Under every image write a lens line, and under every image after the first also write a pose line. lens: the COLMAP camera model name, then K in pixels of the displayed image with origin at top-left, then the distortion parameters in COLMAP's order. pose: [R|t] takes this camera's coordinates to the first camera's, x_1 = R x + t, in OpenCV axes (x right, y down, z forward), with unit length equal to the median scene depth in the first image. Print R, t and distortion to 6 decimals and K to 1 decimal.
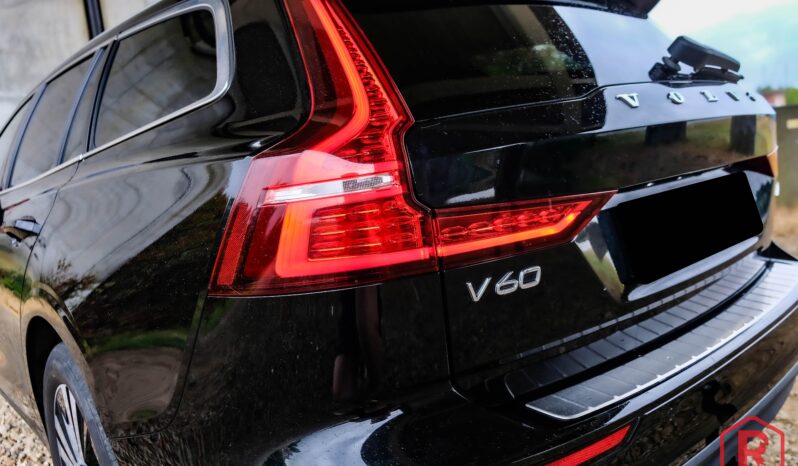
lens RADIAL K [[610.7, 0, 399.0], [0, 610.7, 233.0], [0, 0, 1]] dist [-0.005789, -0.003084]
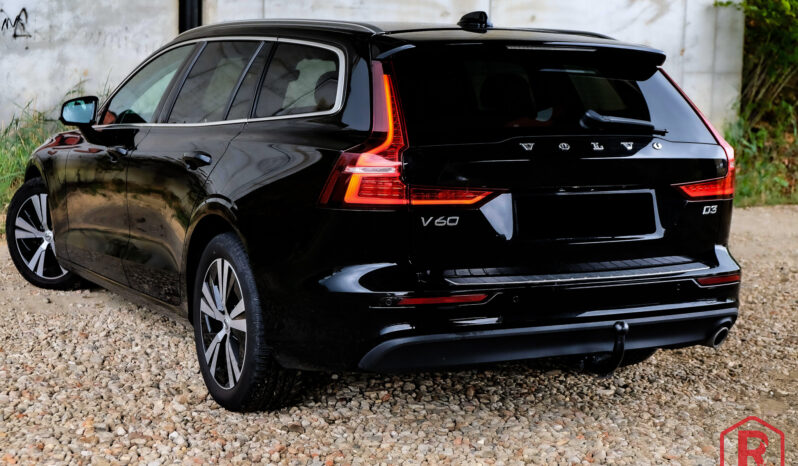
lens RADIAL K [[1252.1, 0, 399.0], [0, 1252.1, 233.0], [0, 0, 1]] dist [-0.000302, -0.000389]
pose [[0.961839, 0.158677, -0.222906, 1.097012], [-0.156920, 0.987277, 0.025691, 0.030459], [0.224147, 0.010268, 0.974501, -3.665900]]
